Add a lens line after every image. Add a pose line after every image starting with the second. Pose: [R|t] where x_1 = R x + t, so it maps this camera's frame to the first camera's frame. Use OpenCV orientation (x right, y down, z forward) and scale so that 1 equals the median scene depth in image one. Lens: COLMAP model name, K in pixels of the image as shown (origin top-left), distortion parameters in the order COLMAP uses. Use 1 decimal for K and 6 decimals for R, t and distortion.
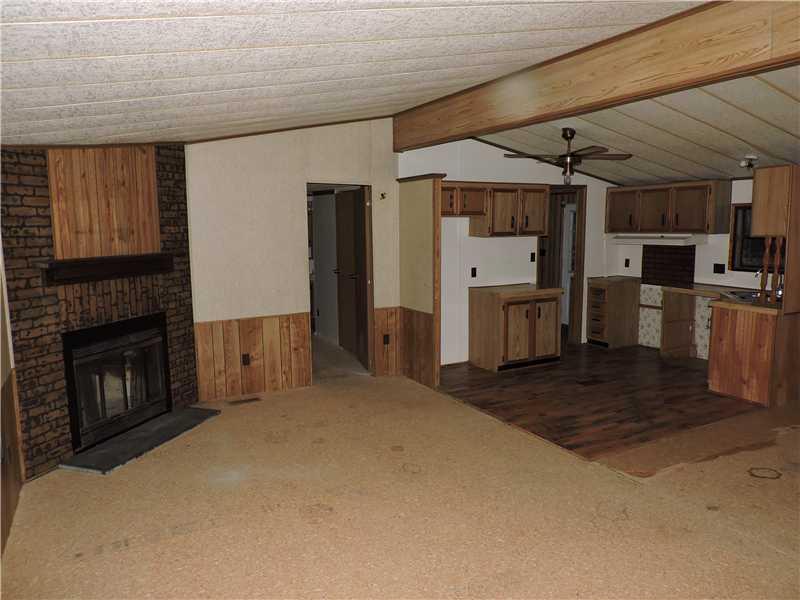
lens RADIAL K [[569.1, 0, 400.0], [0, 569.1, 300.0], [0, 0, 1]] dist [-0.008494, -0.009979]
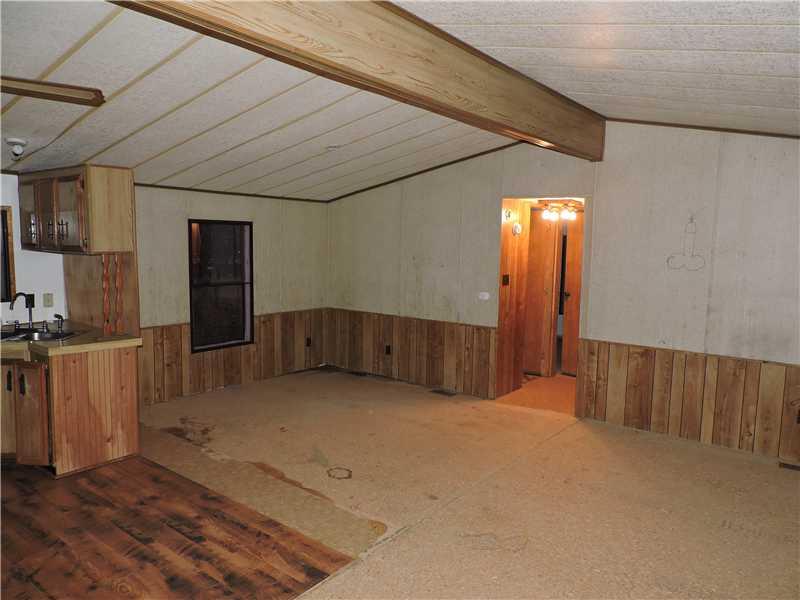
lens RADIAL K [[580.2, 0, 400.0], [0, 580.2, 300.0], [0, 0, 1]] dist [0.004996, 0.003826]
pose [[-0.418156, -0.091613, 0.903744, -0.244678], [0.101319, 0.983989, 0.146627, -0.110919], [-0.902707, 0.152880, -0.402179, 0.855922]]
